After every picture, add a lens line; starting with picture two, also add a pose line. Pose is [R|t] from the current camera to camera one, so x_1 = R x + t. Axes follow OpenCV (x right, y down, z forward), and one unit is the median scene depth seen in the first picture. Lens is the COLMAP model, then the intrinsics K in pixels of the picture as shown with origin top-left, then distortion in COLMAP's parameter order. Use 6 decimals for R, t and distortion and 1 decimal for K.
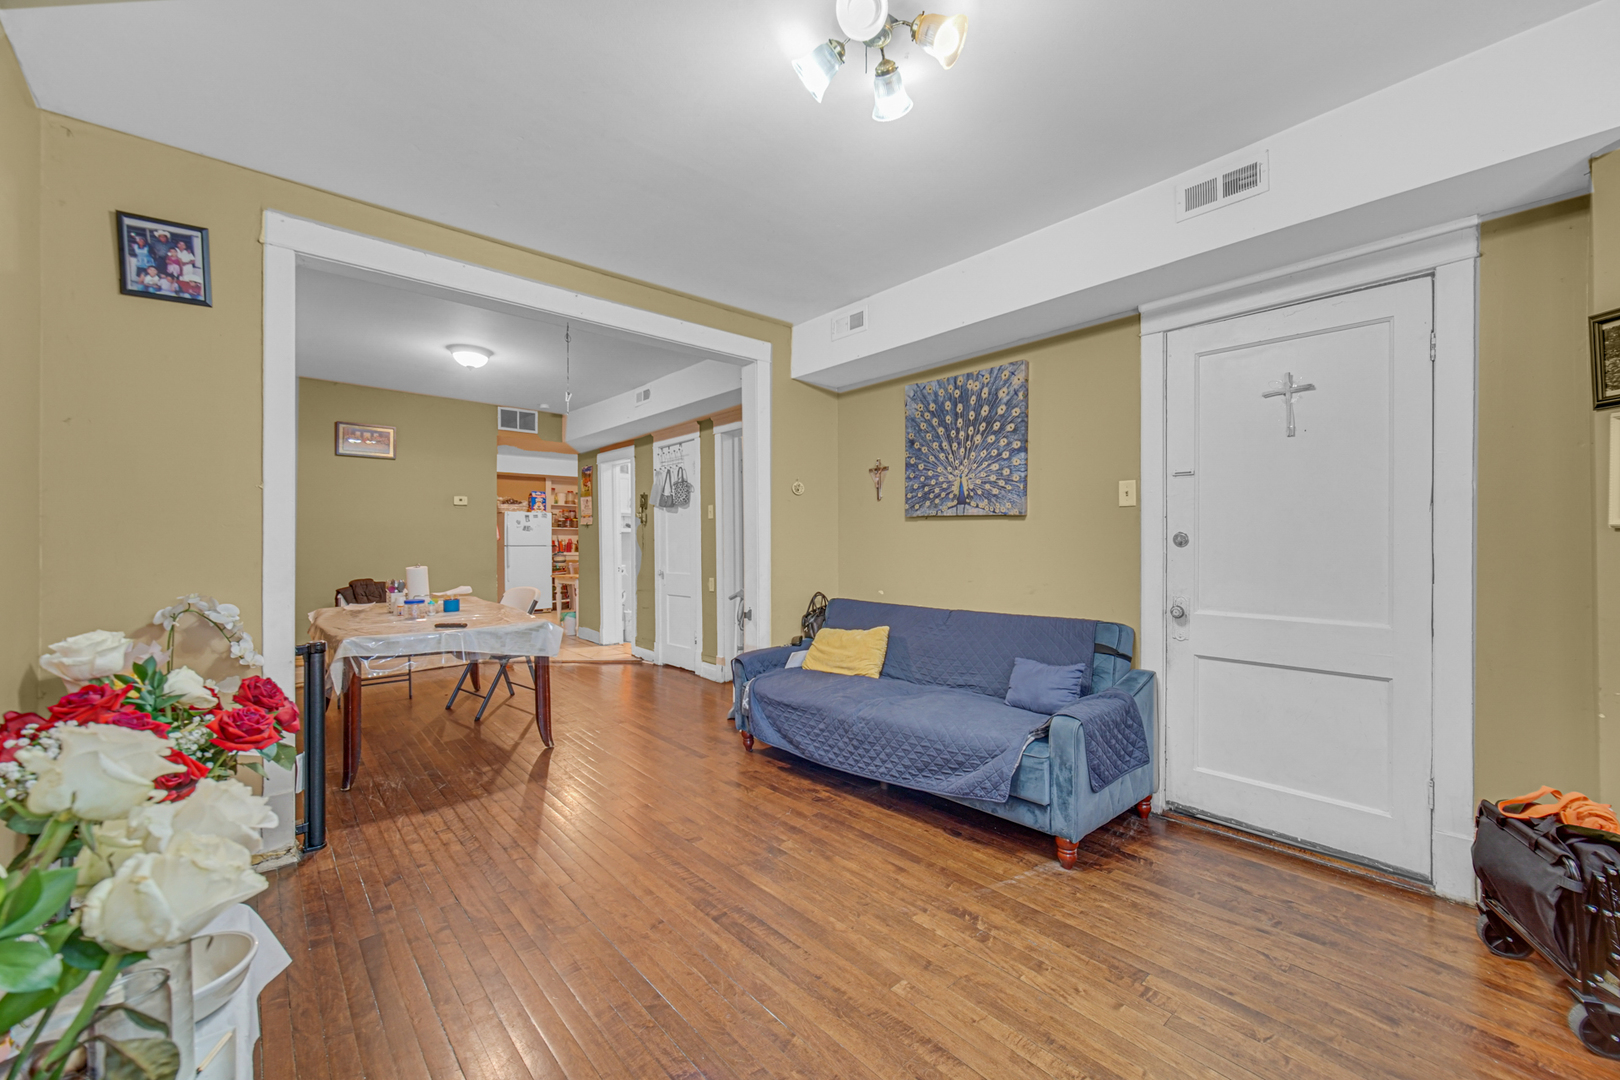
lens RADIAL K [[635.4, 0, 810.0], [0, 635.4, 544.7], [0, 0, 1]] dist [0.000462, -0.000098]
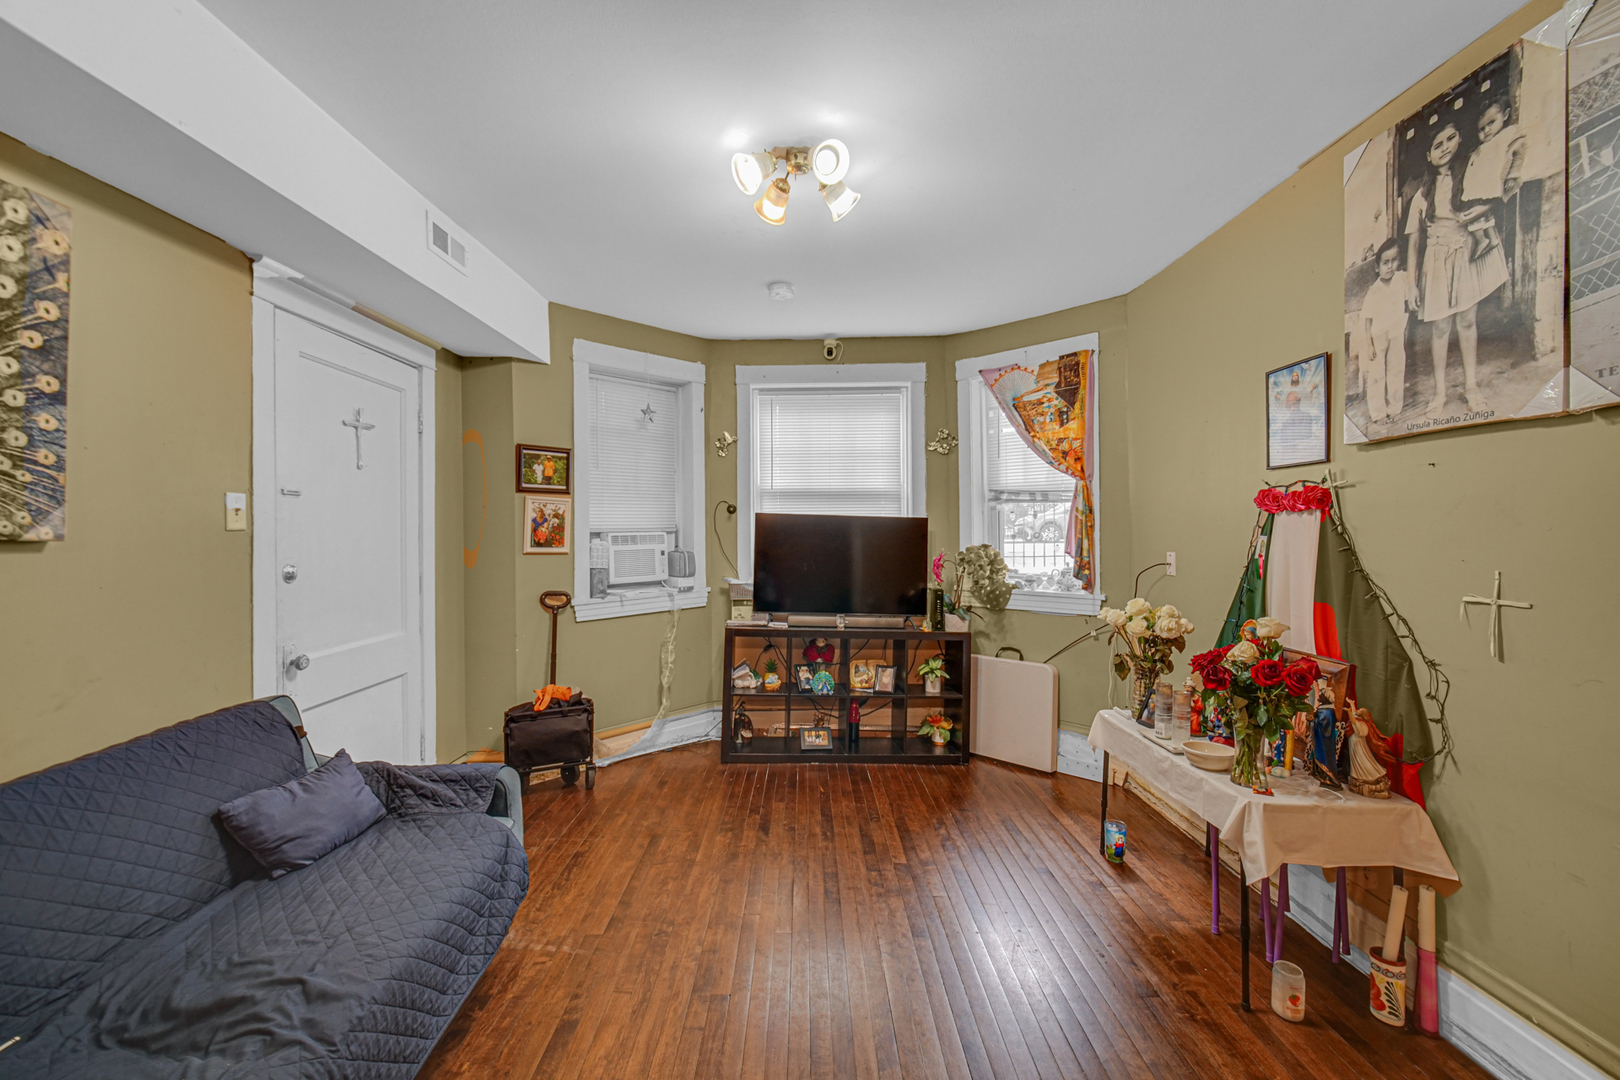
lens RADIAL K [[635.4, 0, 817.0], [0, 635.4, 520.9], [0, 0, 1]] dist [0.000462, -0.000098]
pose [[-0.768598, 0.005568, 0.639708, -0.374923], [0.002019, 0.999978, -0.006278, -0.056477], [-0.639729, -0.003534, -0.768592, 0.987643]]
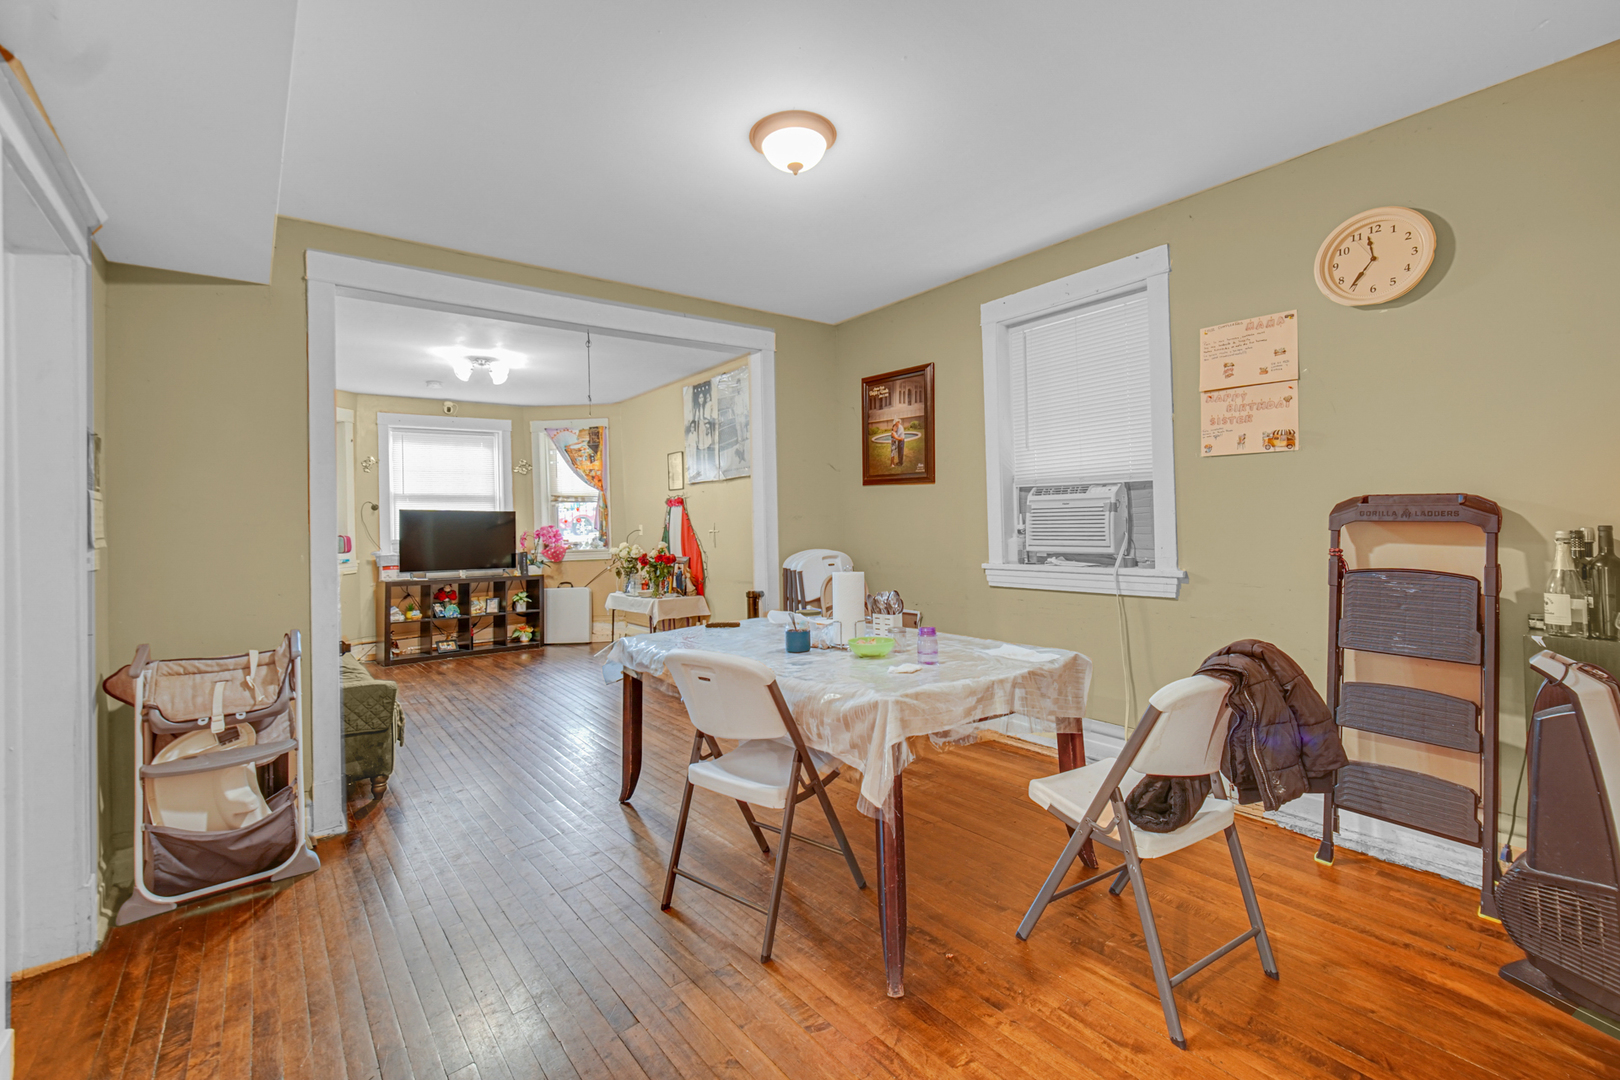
lens RADIAL K [[635.4, 0, 815.1], [0, 635.4, 515.0], [0, 0, 1]] dist [0.000462, -0.000098]
pose [[-0.999626, 0.024037, -0.013060, -0.722248], [0.024043, 0.999711, -0.000334, -0.033280], [0.013049, -0.000648, -0.999915, 2.029512]]
